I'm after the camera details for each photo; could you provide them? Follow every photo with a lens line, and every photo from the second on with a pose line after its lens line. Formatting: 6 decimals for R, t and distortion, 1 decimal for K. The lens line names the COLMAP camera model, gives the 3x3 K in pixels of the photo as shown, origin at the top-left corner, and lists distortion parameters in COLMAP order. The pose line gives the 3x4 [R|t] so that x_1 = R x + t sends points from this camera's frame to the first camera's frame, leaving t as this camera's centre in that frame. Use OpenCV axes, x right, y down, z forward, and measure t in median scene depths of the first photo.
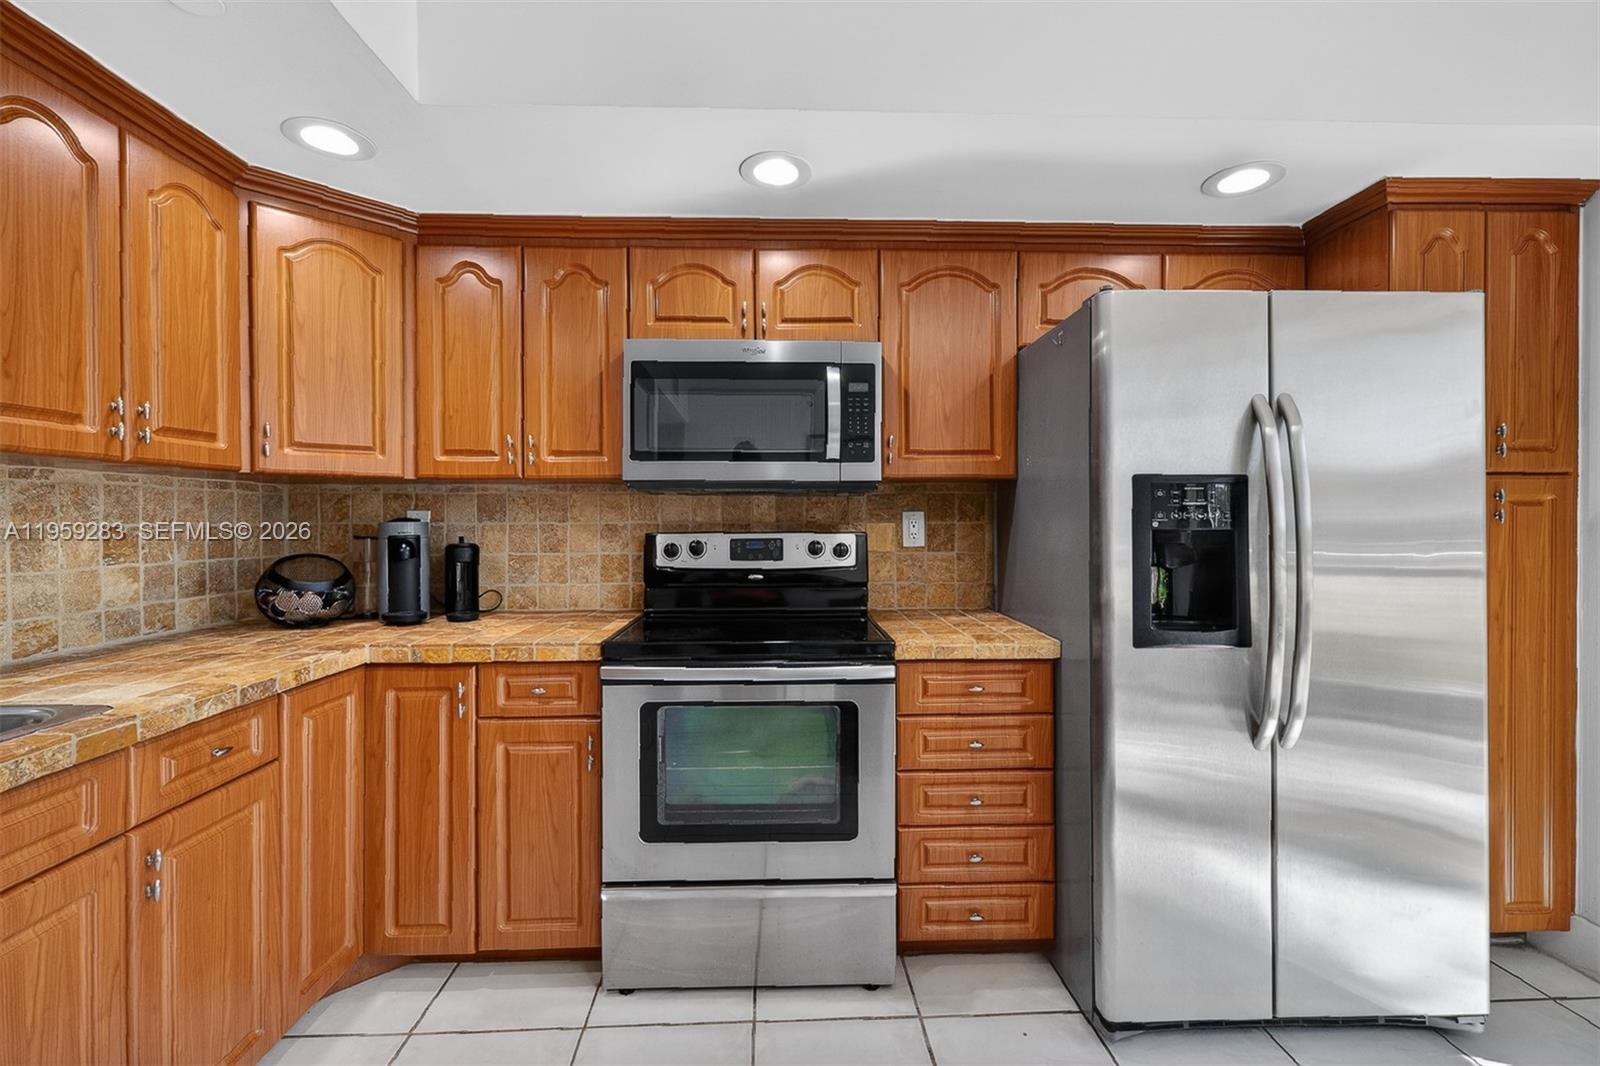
lens RADIAL K [[704.7, 0, 800.7], [0, 704.7, 525.0], [0, 0, 1]] dist [0.000462, 0.002552]
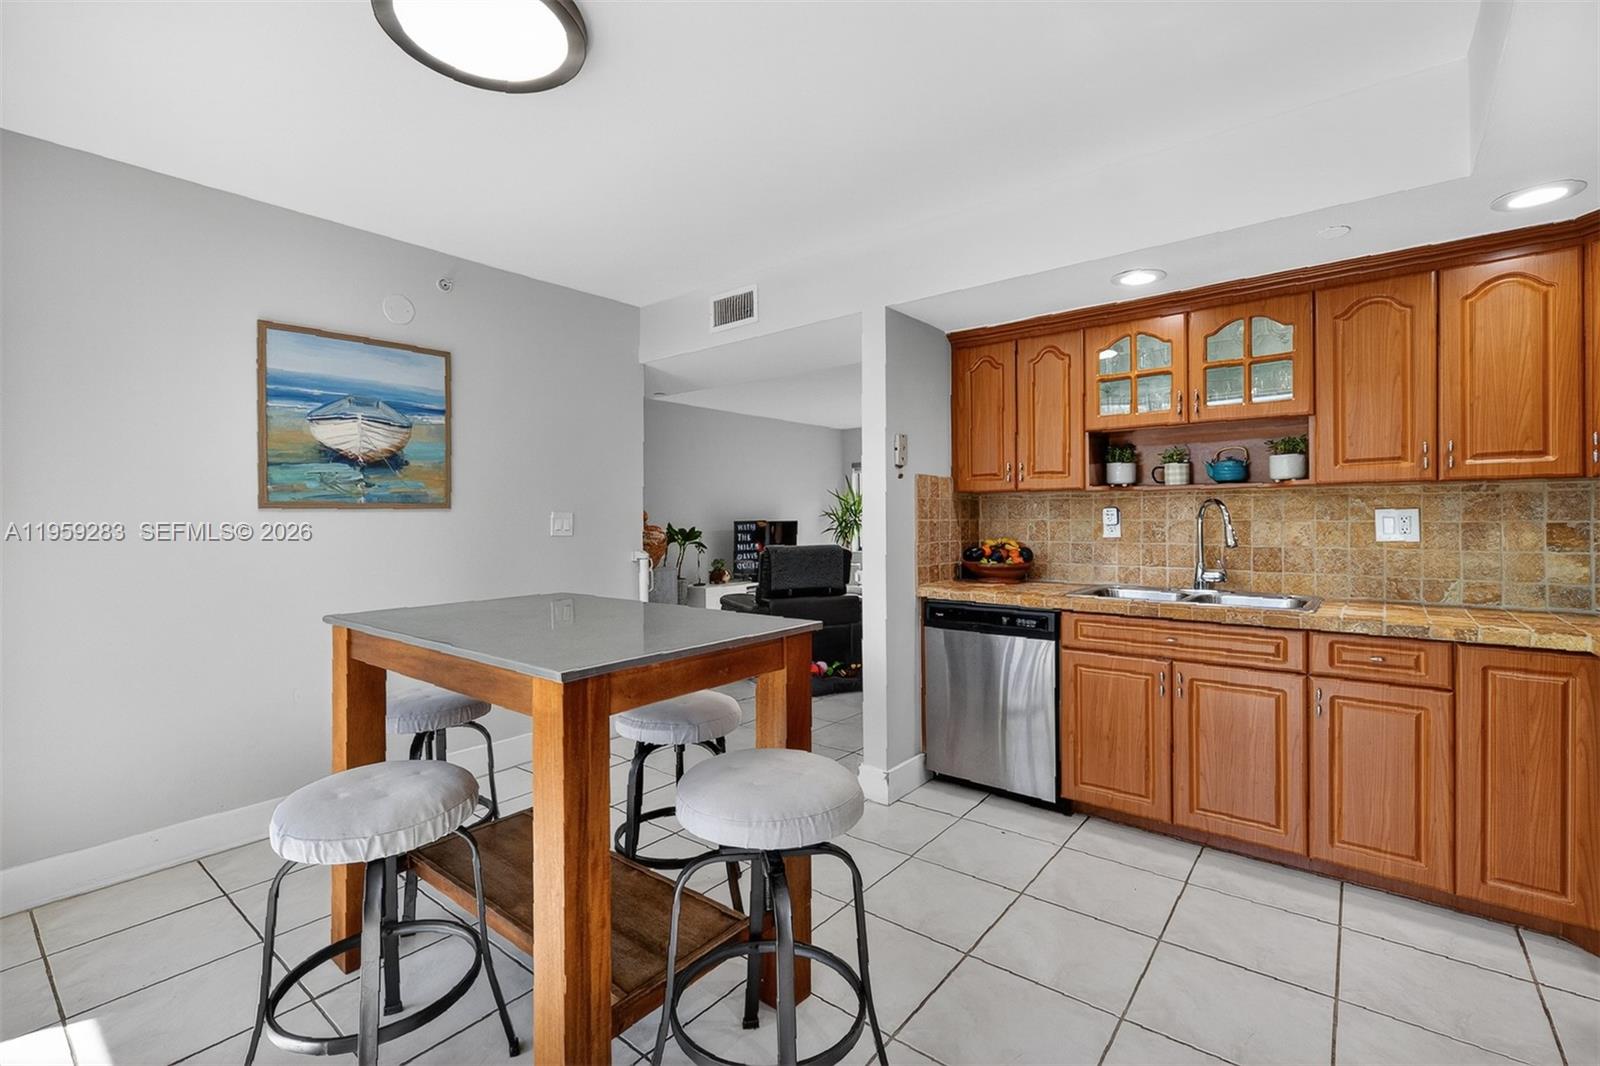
lens RADIAL K [[704.7, 0, 788.6], [0, 704.7, 516.9], [0, 0, 1]] dist [0.000462, 0.002552]
pose [[-0.665473, 0.001811, -0.746420, 0.872005], [-0.005415, 0.999959, 0.007254, -0.009236], [0.746402, 0.008869, -0.665436, 0.712000]]
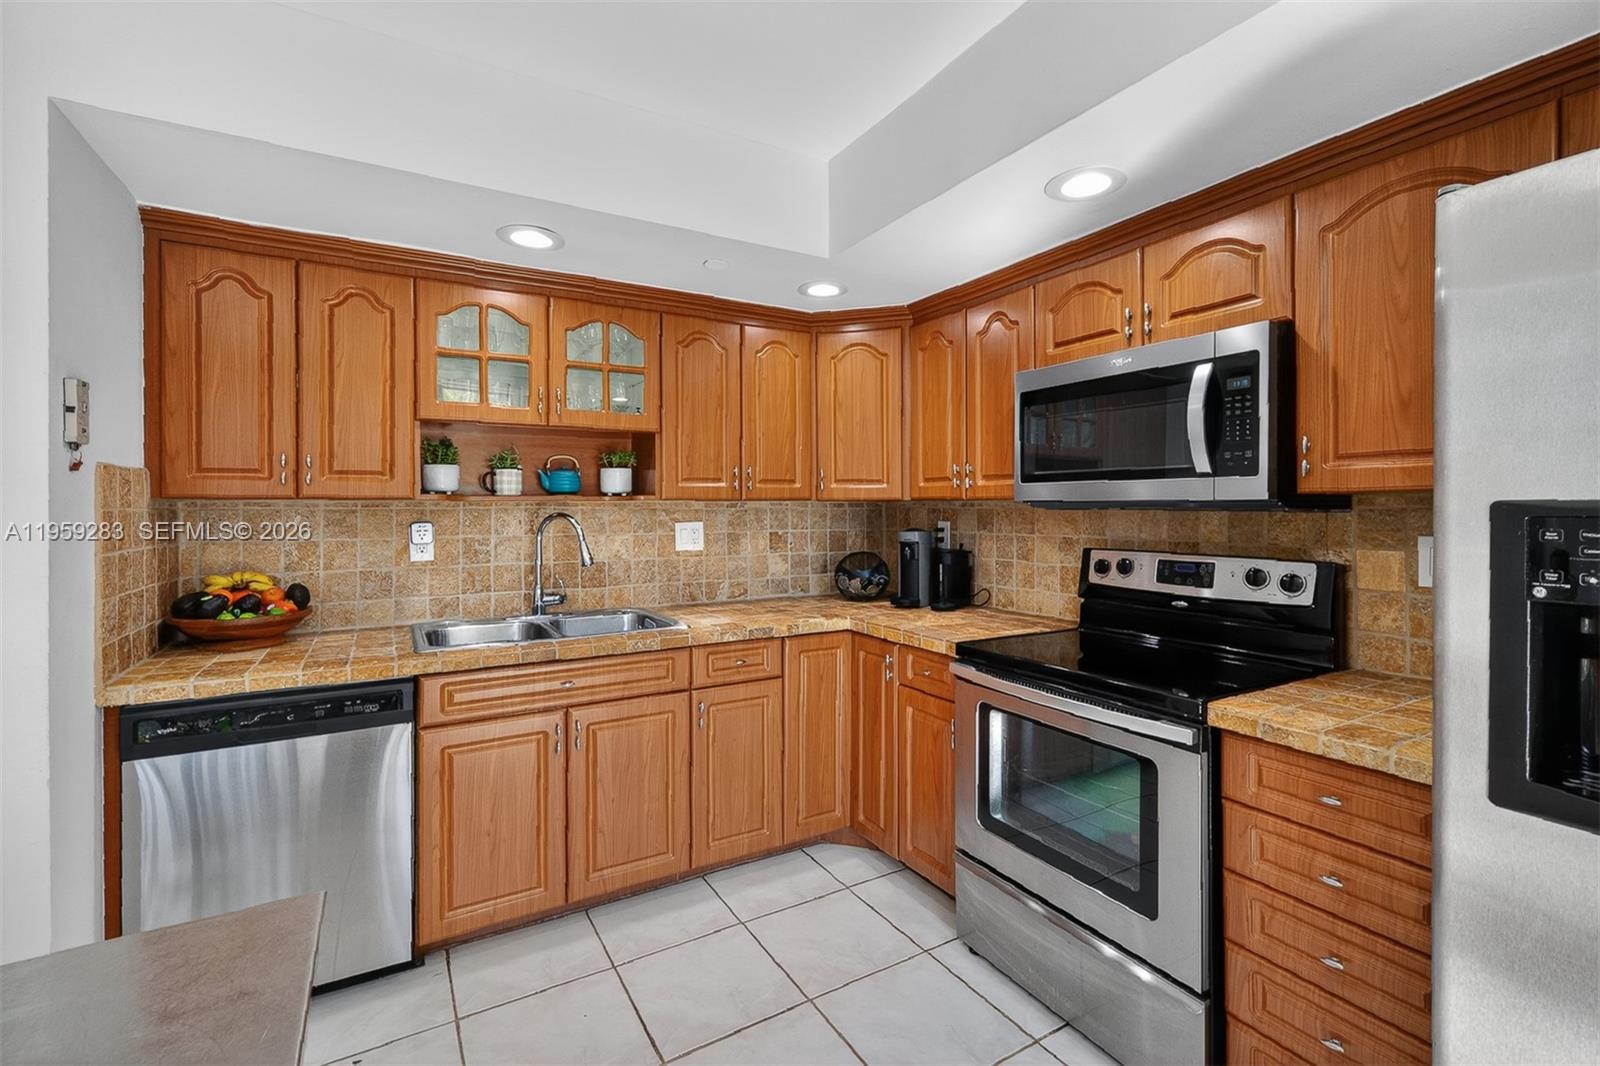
lens RADIAL K [[704.7, 0, 798.8], [0, 704.7, 505.6], [0, 0, 1]] dist [0.000462, 0.002552]
pose [[0.472483, -0.001780, -0.881338, 0.564831], [-0.006473, 0.999964, -0.005490, -0.048670], [0.881316, 0.008299, 0.472454, 0.181993]]
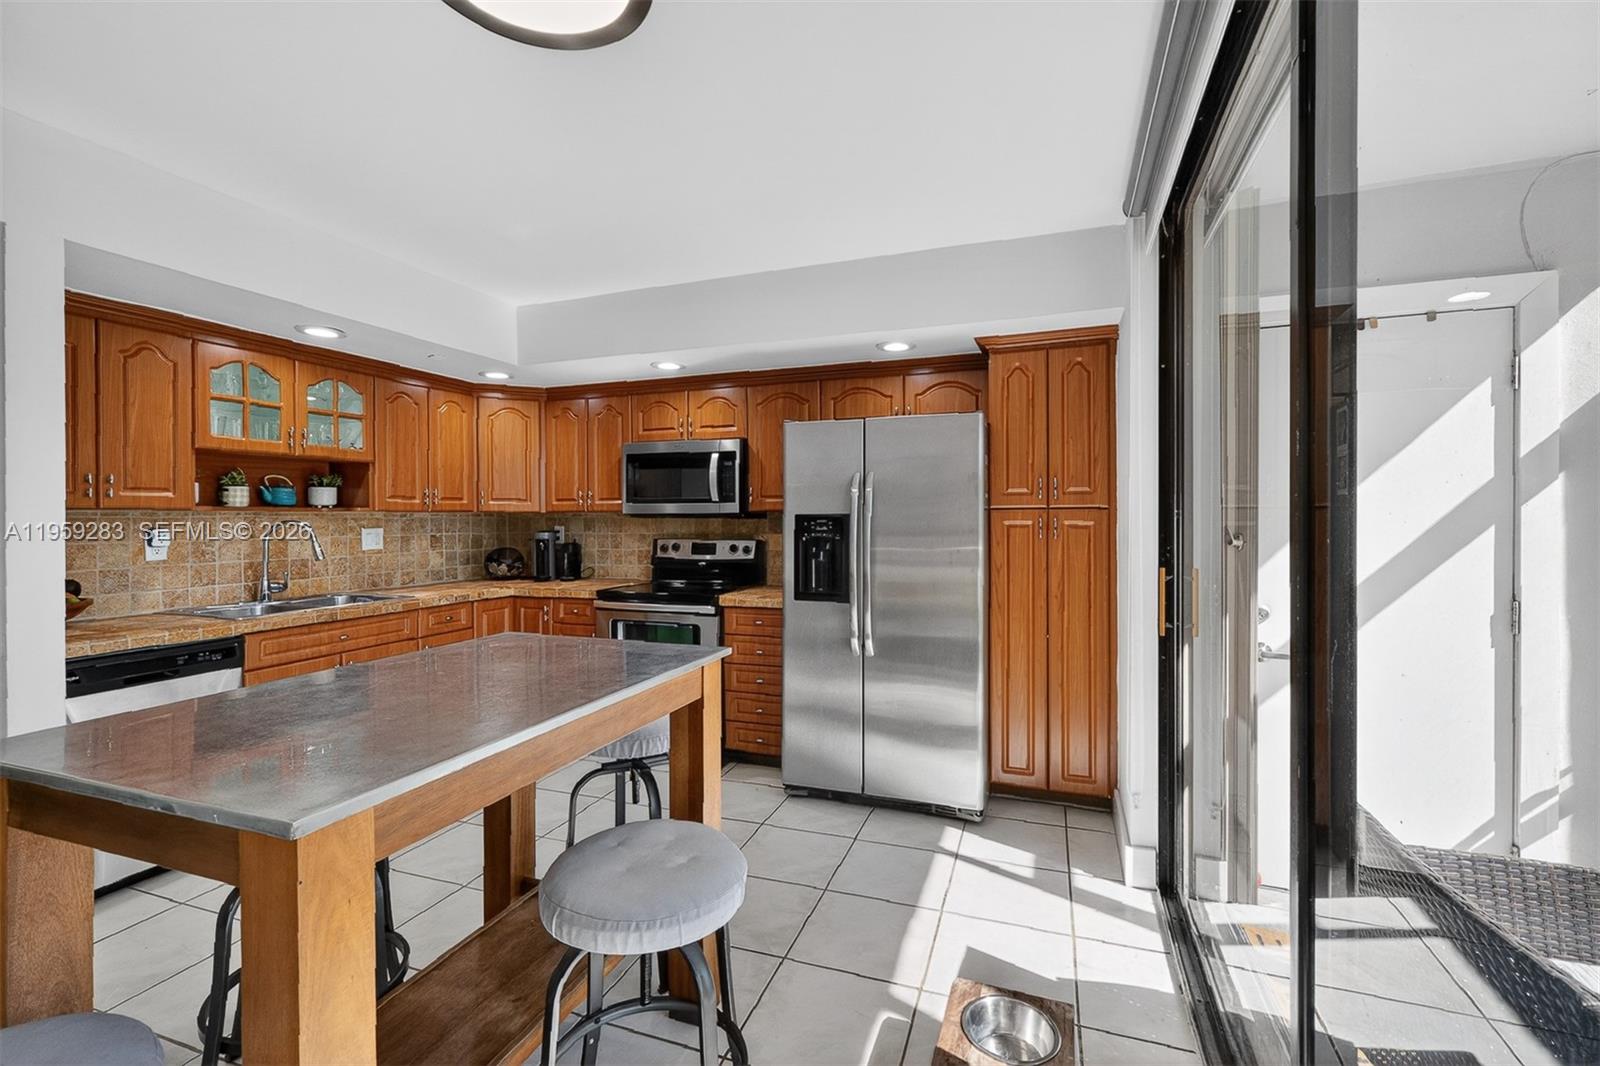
lens RADIAL K [[704.7, 0, 793.2], [0, 704.7, 519.1], [0, 0, 1]] dist [0.000462, 0.002552]
pose [[0.922427, 0.000078, -0.386171, 0.987566], [-0.002323, 0.999983, -0.005347, -0.037028], [0.386164, 0.005829, 0.922412, -0.681275]]
